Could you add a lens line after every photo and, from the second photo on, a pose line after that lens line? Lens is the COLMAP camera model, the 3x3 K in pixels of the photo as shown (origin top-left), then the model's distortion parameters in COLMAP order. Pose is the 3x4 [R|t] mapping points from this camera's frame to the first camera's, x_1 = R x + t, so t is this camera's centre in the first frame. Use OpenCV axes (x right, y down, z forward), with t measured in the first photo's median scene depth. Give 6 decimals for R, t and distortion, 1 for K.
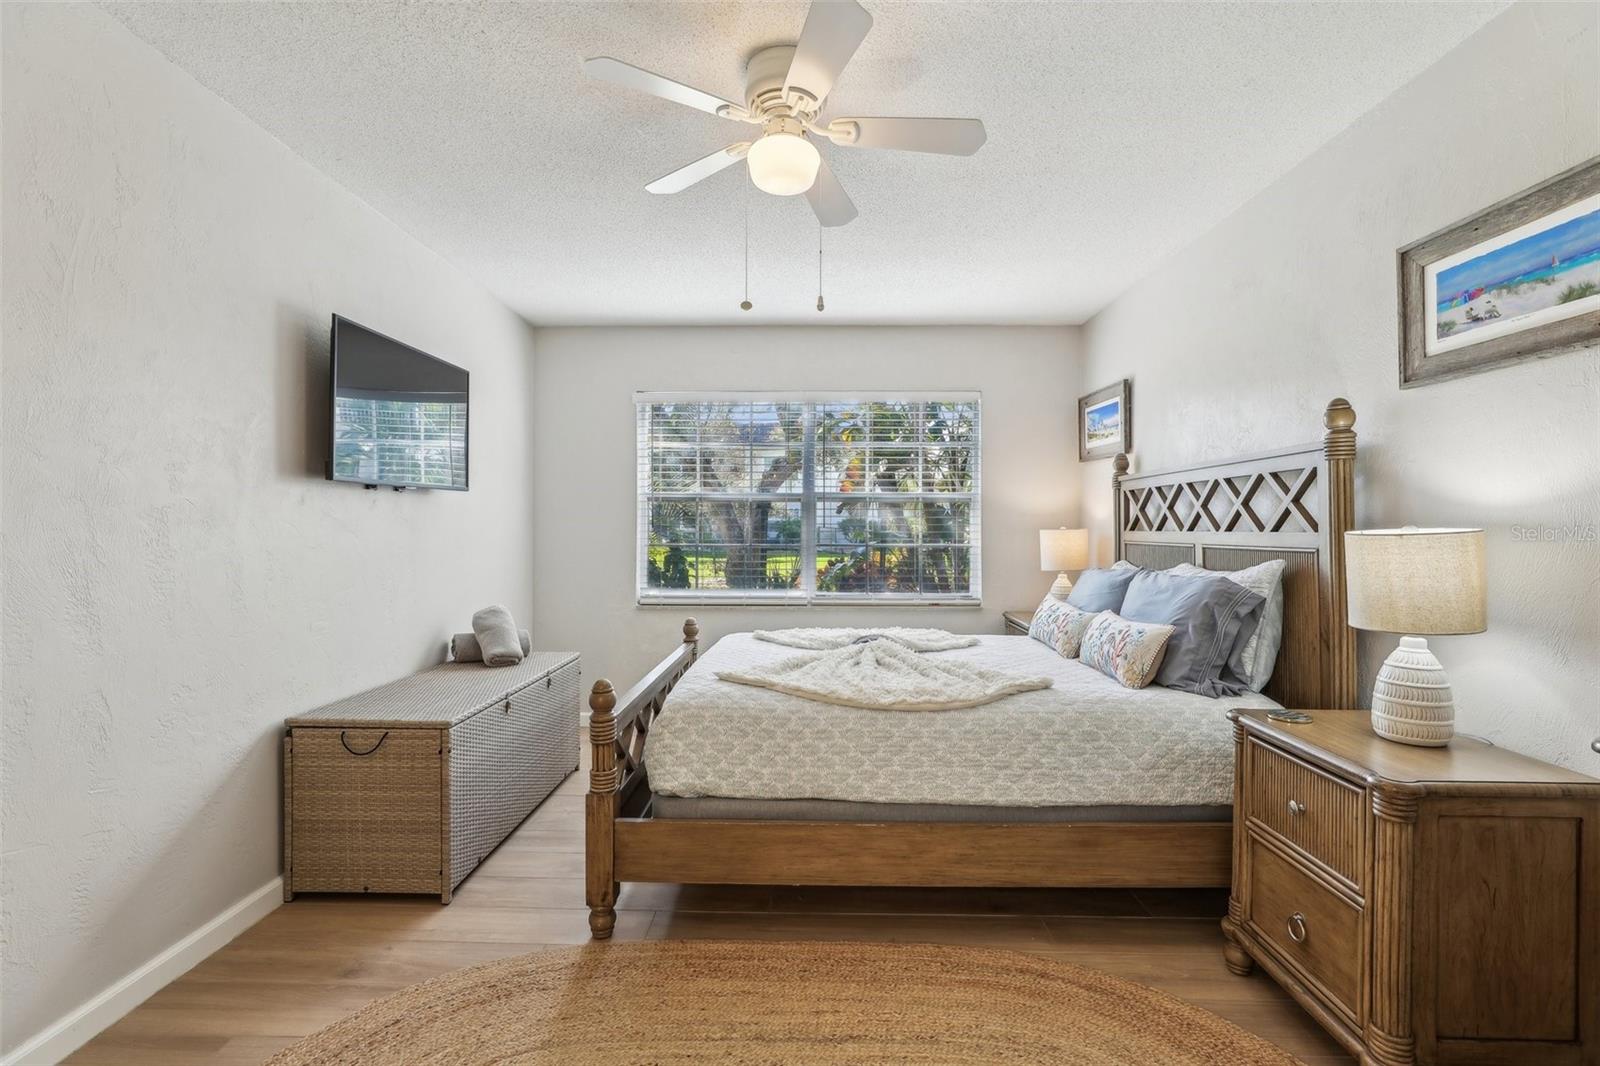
lens RADIAL K [[727.9, 0, 808.8], [0, 727.9, 524.1], [0, 0, 1]] dist [-0.025927, 0.010802]
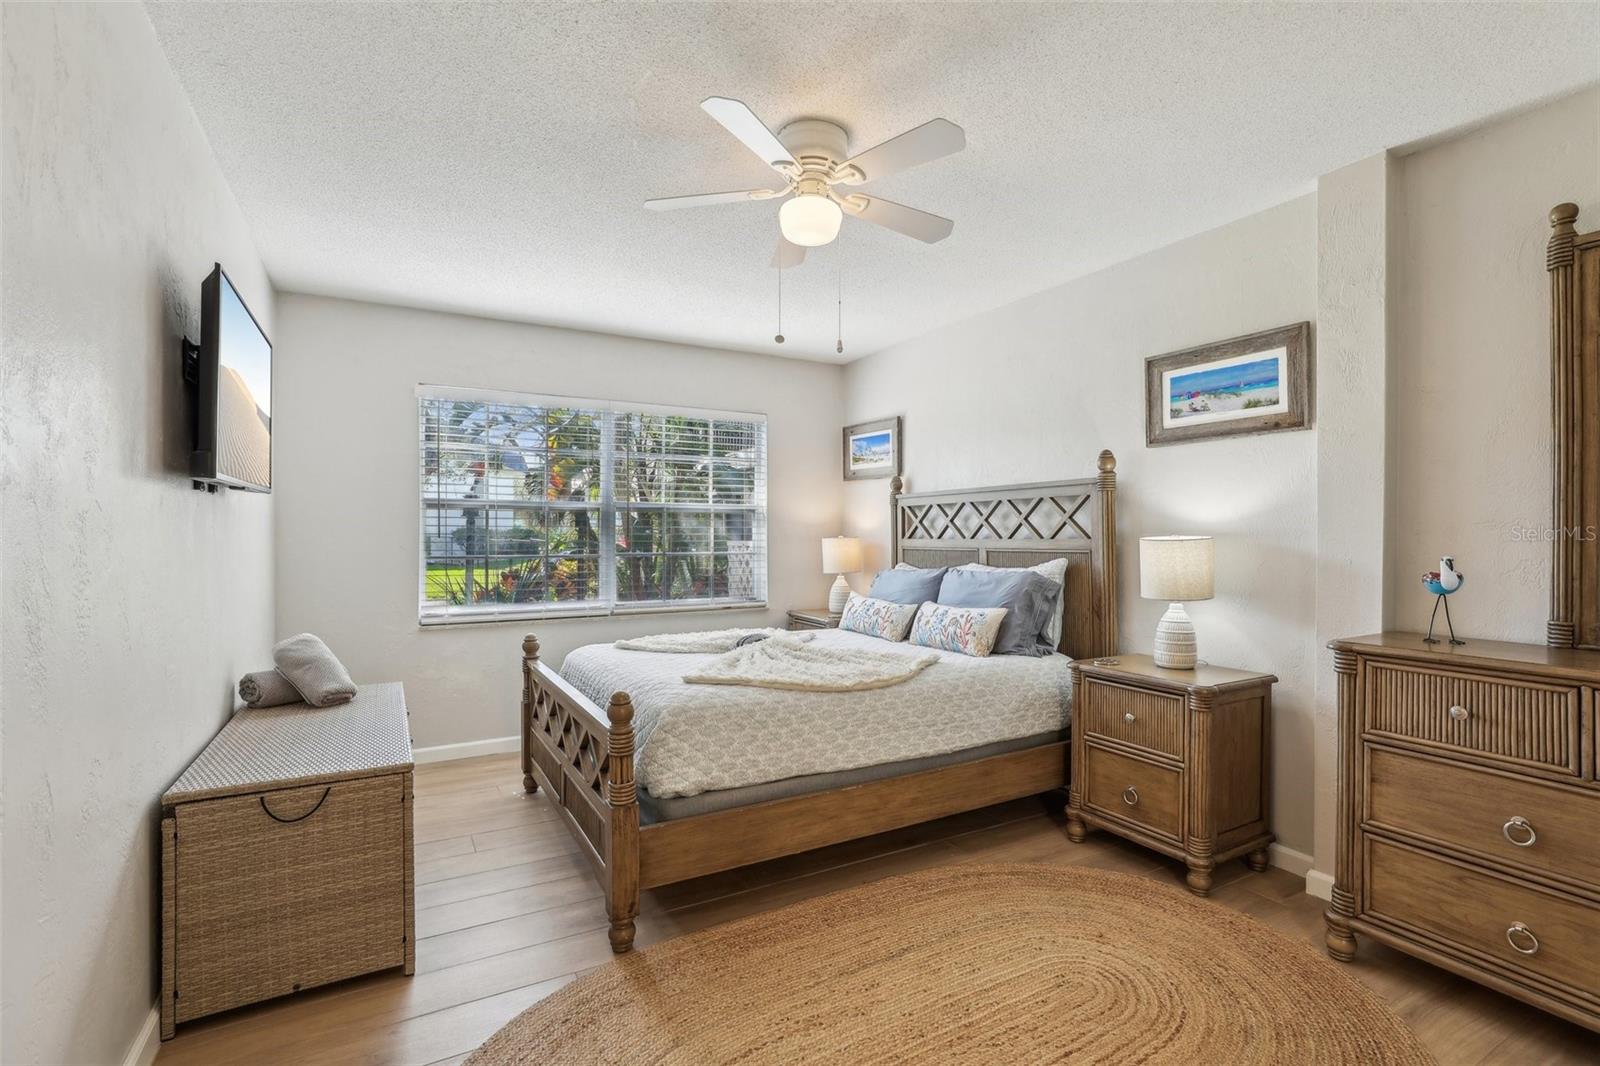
lens RADIAL K [[727.9, 0, 813.1], [0, 727.9, 531.9], [0, 0, 1]] dist [-0.025927, 0.010802]
pose [[0.859807, -0.000414, 0.510618, -0.554273], [0.001112, 0.999999, -0.001062, -0.002406], [-0.510617, 0.001481, 0.859807, 0.011165]]
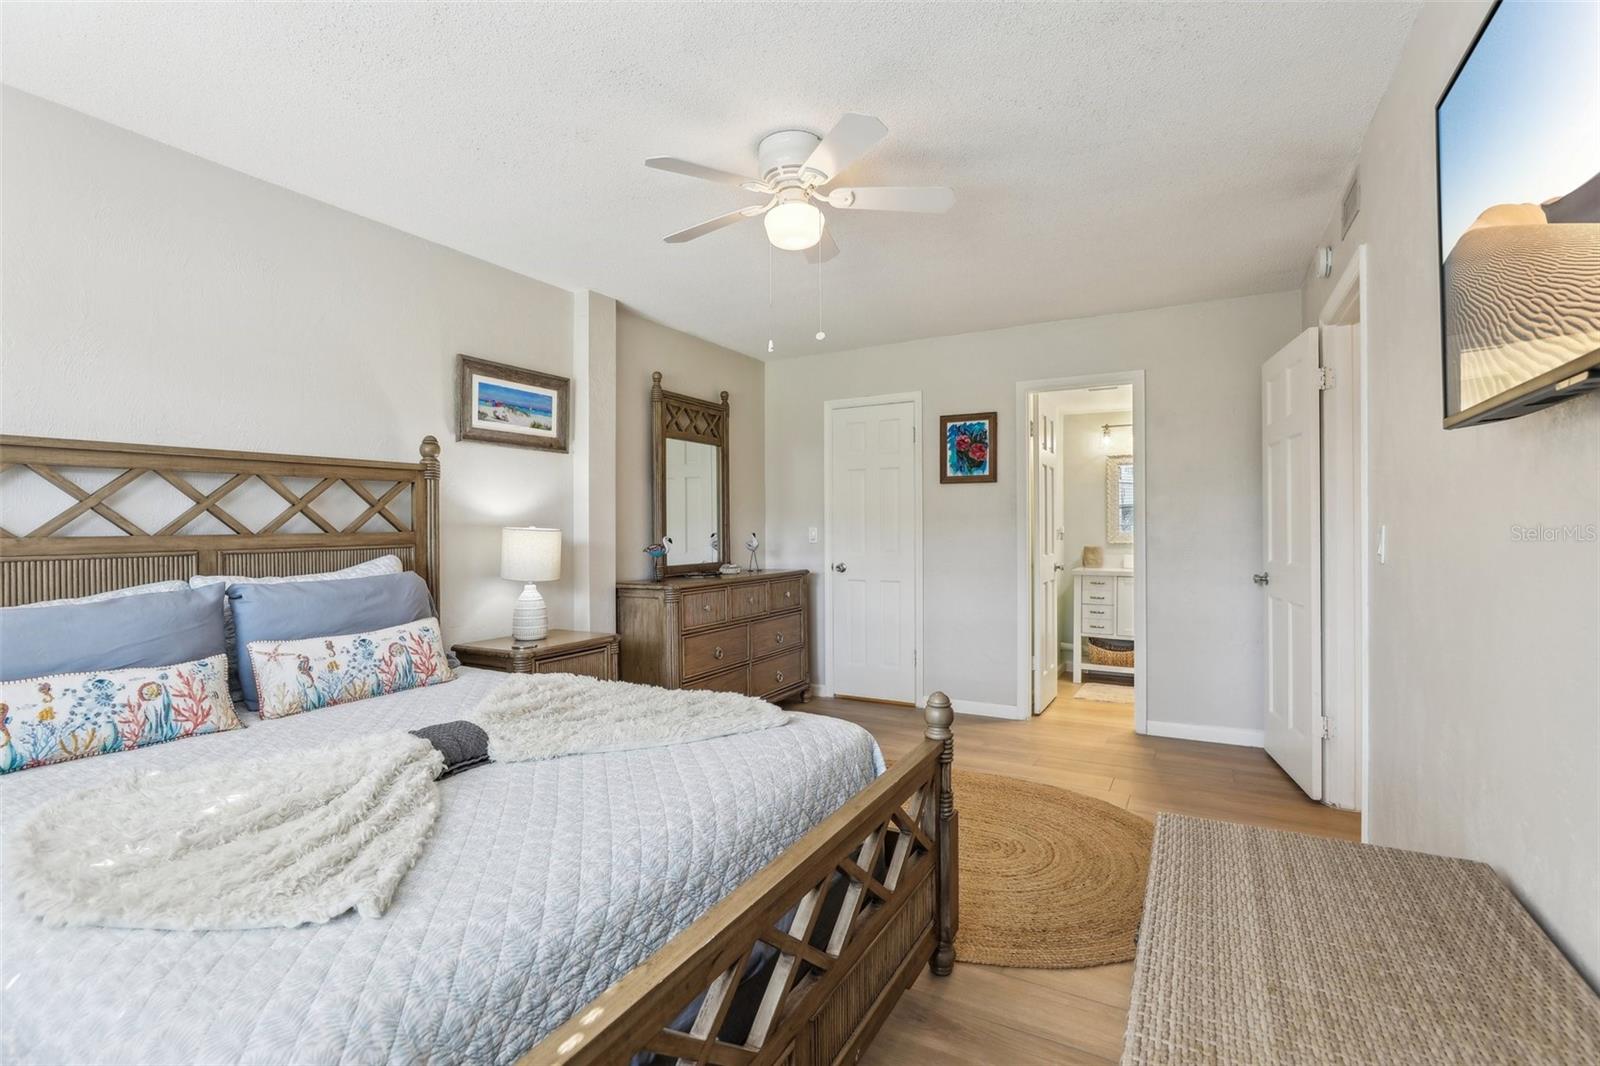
lens RADIAL K [[727.9, 0, 802.2], [0, 727.9, 529.0], [0, 0, 1]] dist [-0.025927, 0.010802]
pose [[-0.869865, 0.005827, 0.493256, -0.575258], [0.006747, 0.999977, 0.000086, 0.010575], [-0.493244, 0.003403, -0.869884, 1.838914]]
